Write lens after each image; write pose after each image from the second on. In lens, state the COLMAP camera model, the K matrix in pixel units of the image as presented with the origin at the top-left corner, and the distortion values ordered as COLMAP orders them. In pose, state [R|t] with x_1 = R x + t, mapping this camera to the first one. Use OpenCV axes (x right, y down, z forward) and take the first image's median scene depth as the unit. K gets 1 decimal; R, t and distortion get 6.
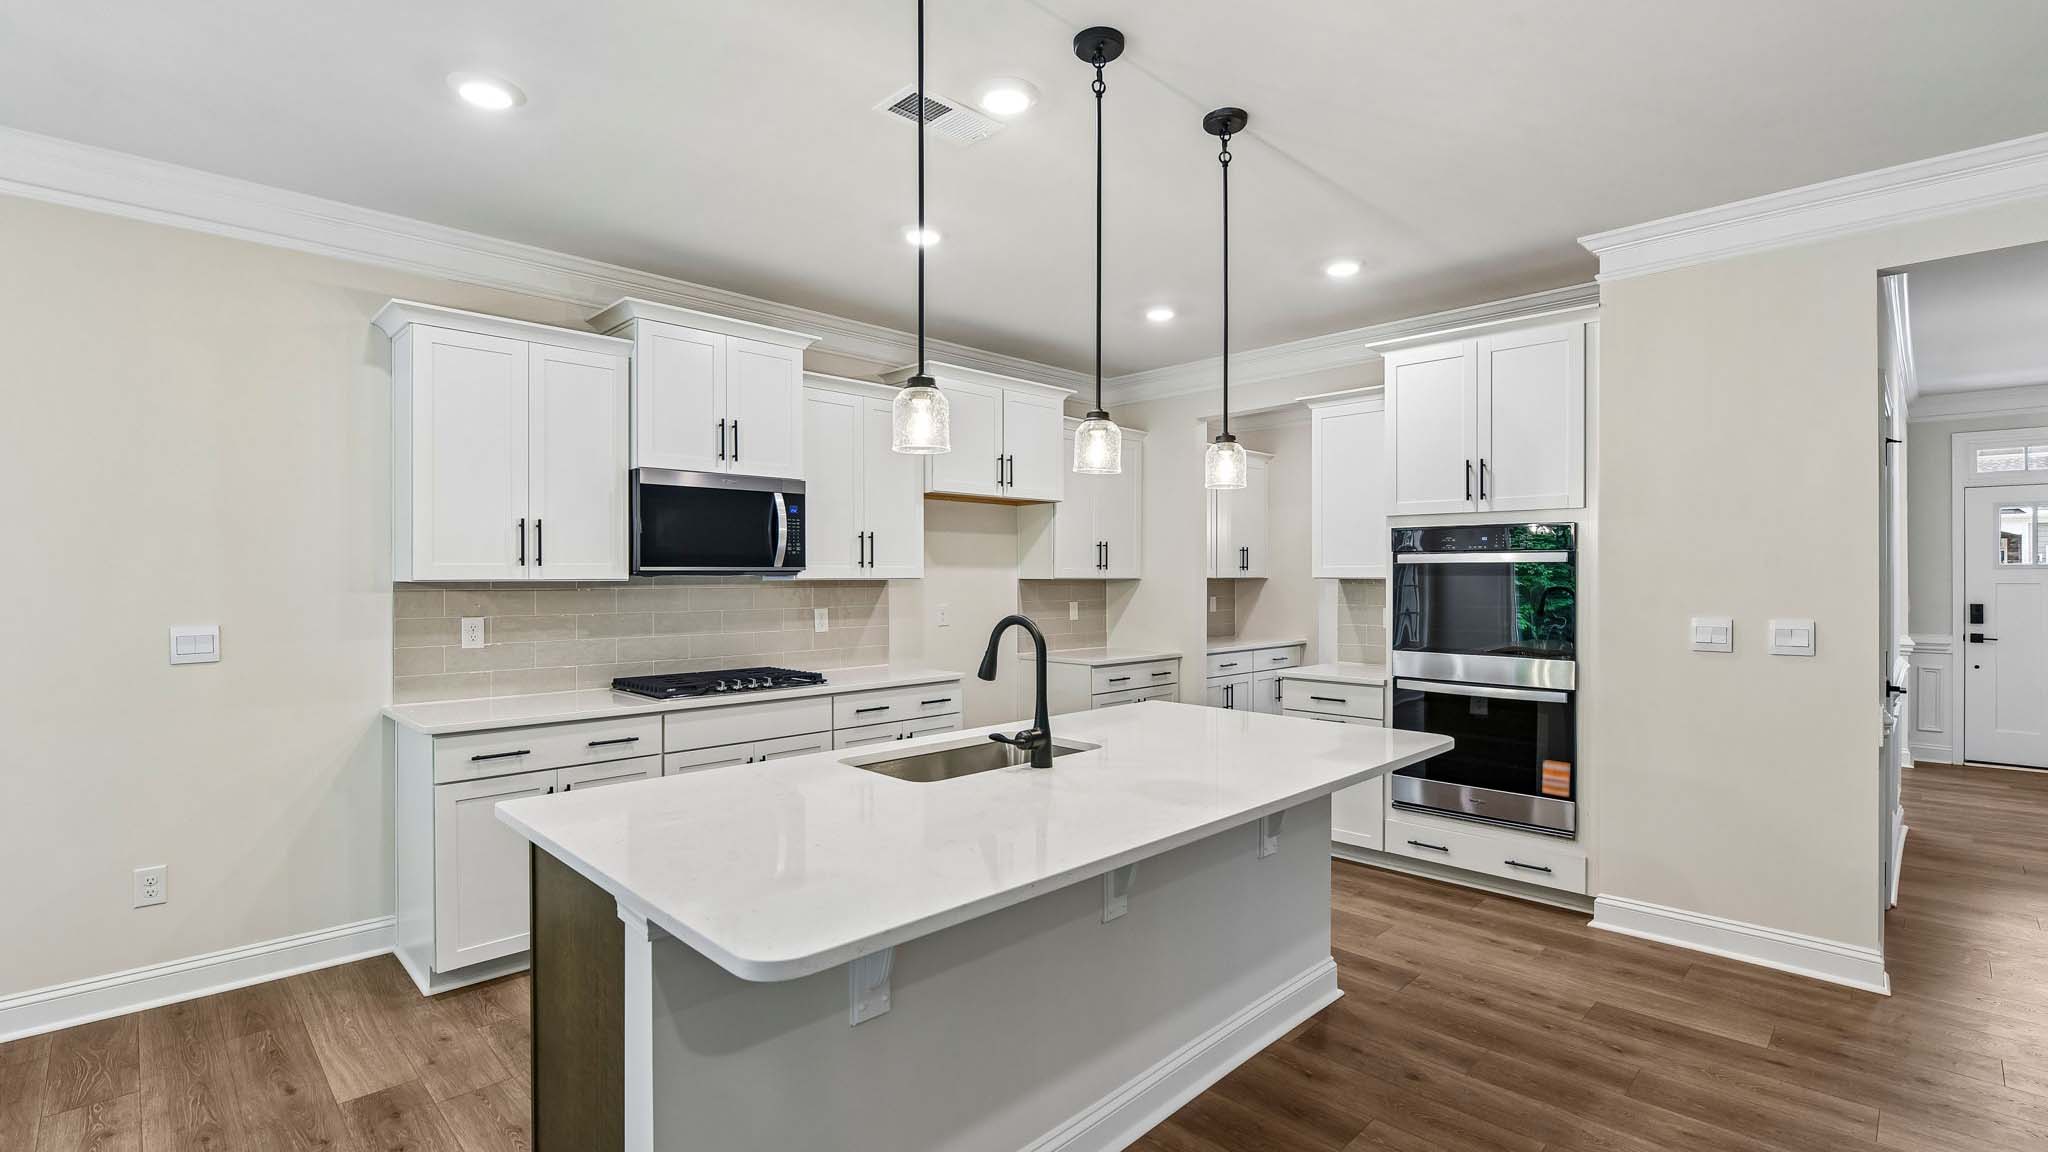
lens RADIAL K [[916.5, 0, 1022.9], [0, 916.5, 574.7], [0, 0, 1]] dist [-0.016077, -0.000101]
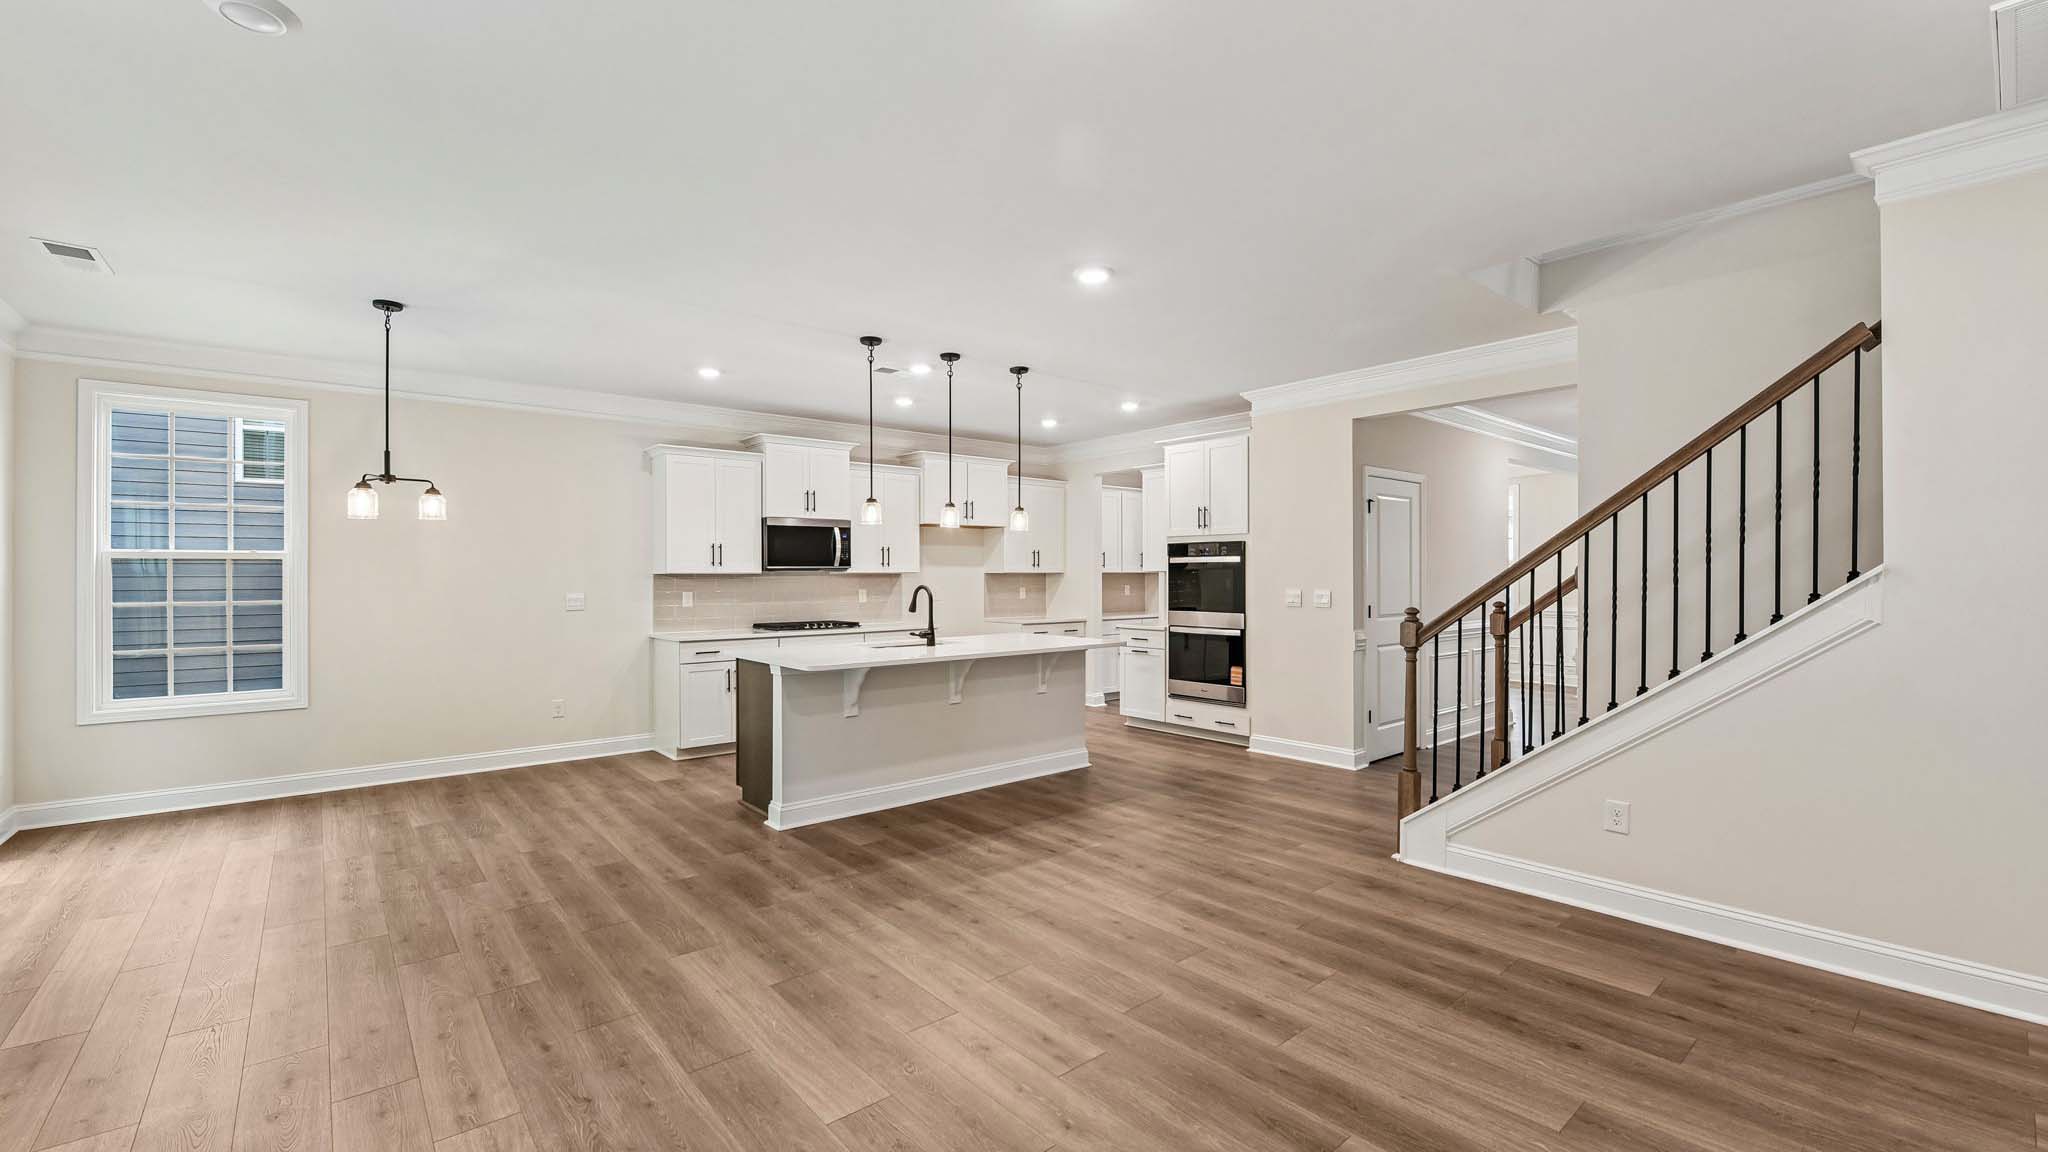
lens RADIAL K [[850.0, 0, 1018.8], [0, 850.0, 572.1], [0, 0, 1]] dist [-0.018509, -0.000537]
pose [[0.996347, -0.004062, -0.085295, 0.290214], [0.003818, 0.999988, -0.003023, 0.011658], [0.085306, 0.002686, 0.996351, -0.808605]]
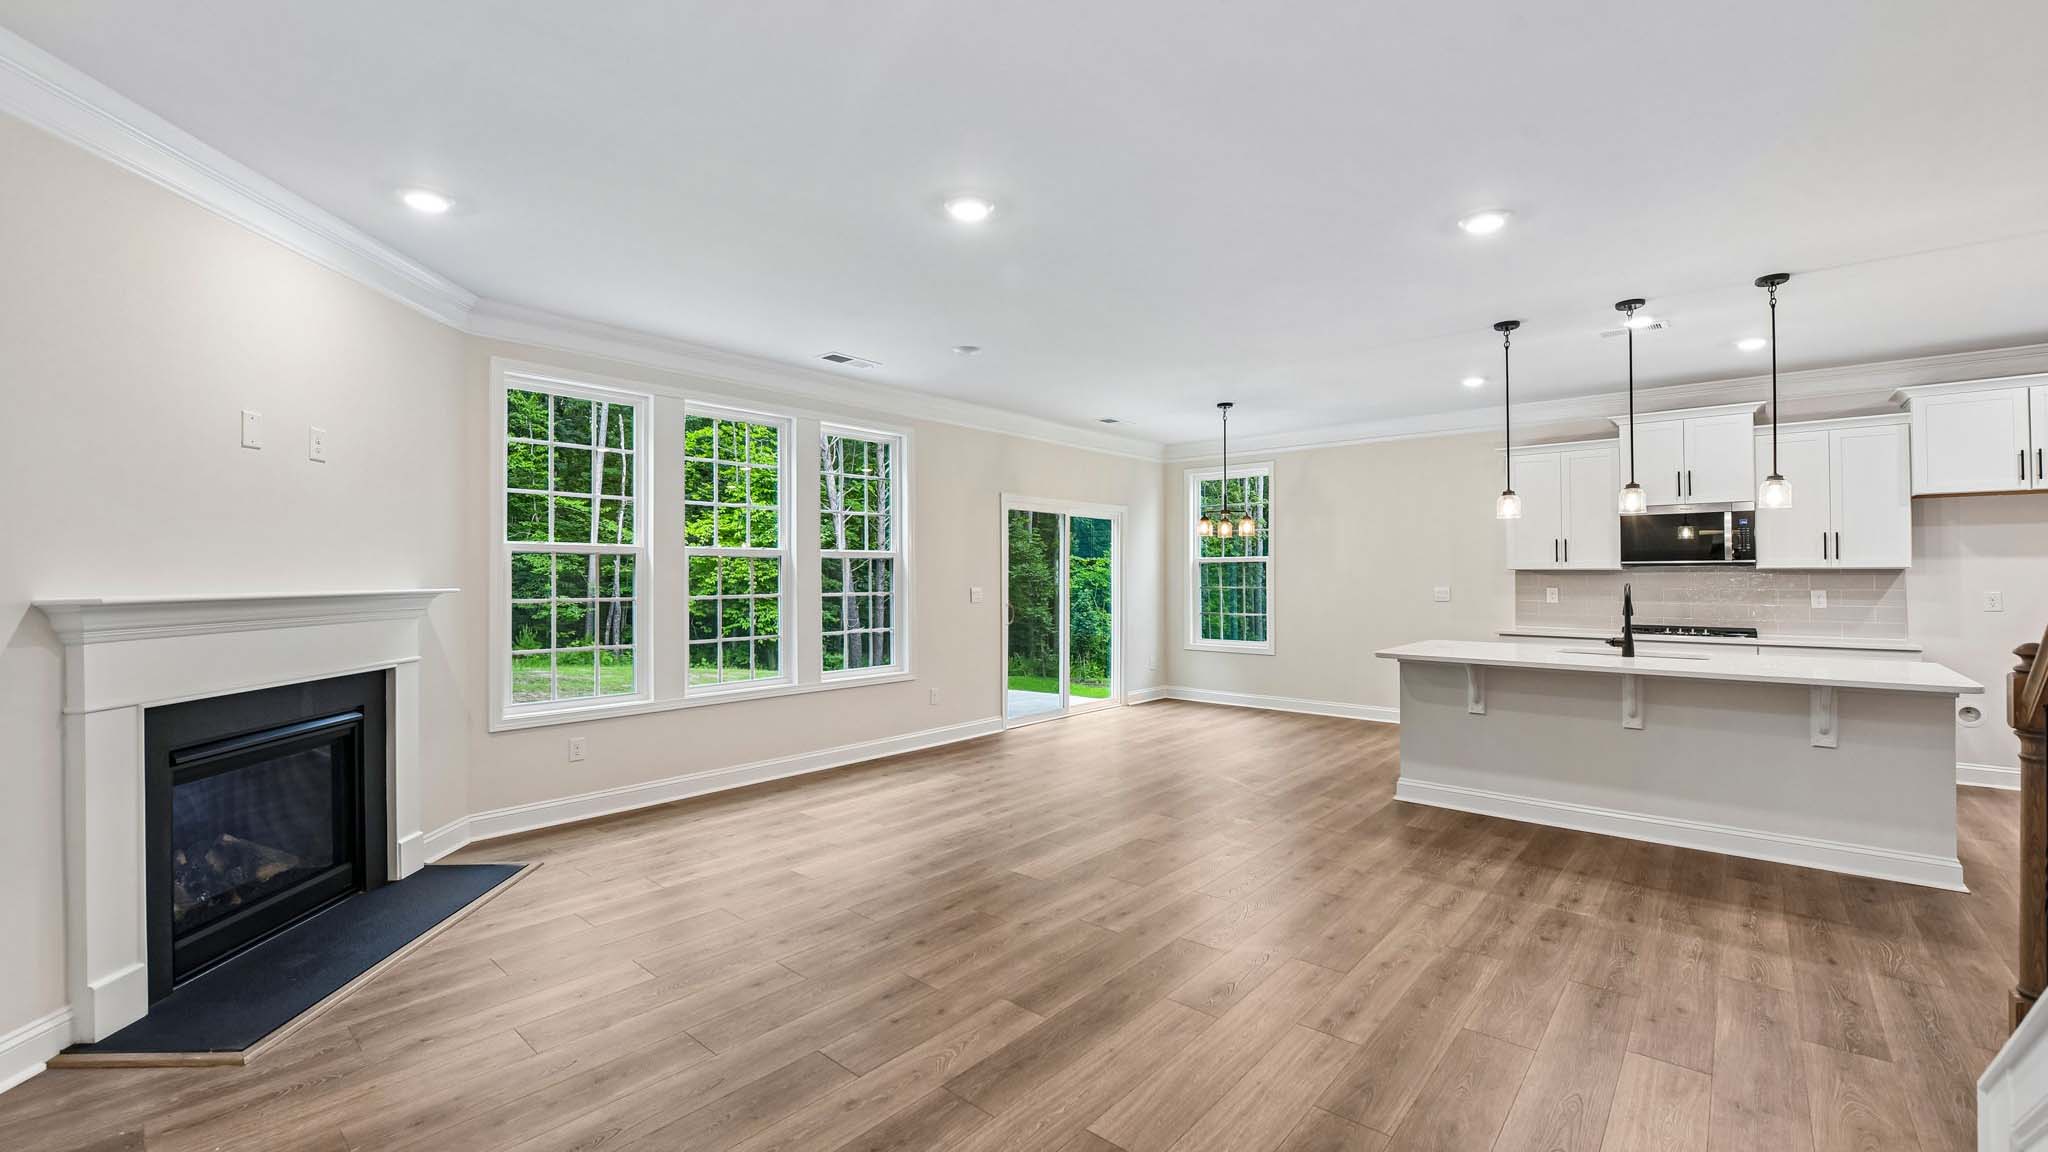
lens RADIAL K [[826.8, 0, 1023.8], [0, 826.8, 568.3], [0, 0, 1]] dist [-0.010114, -0.005208]
pose [[0.067655, -0.009118, -0.997667, 1.132304], [0.001195, 0.999958, -0.009058, 0.017808], [0.997708, -0.000579, 0.067664, -0.304582]]
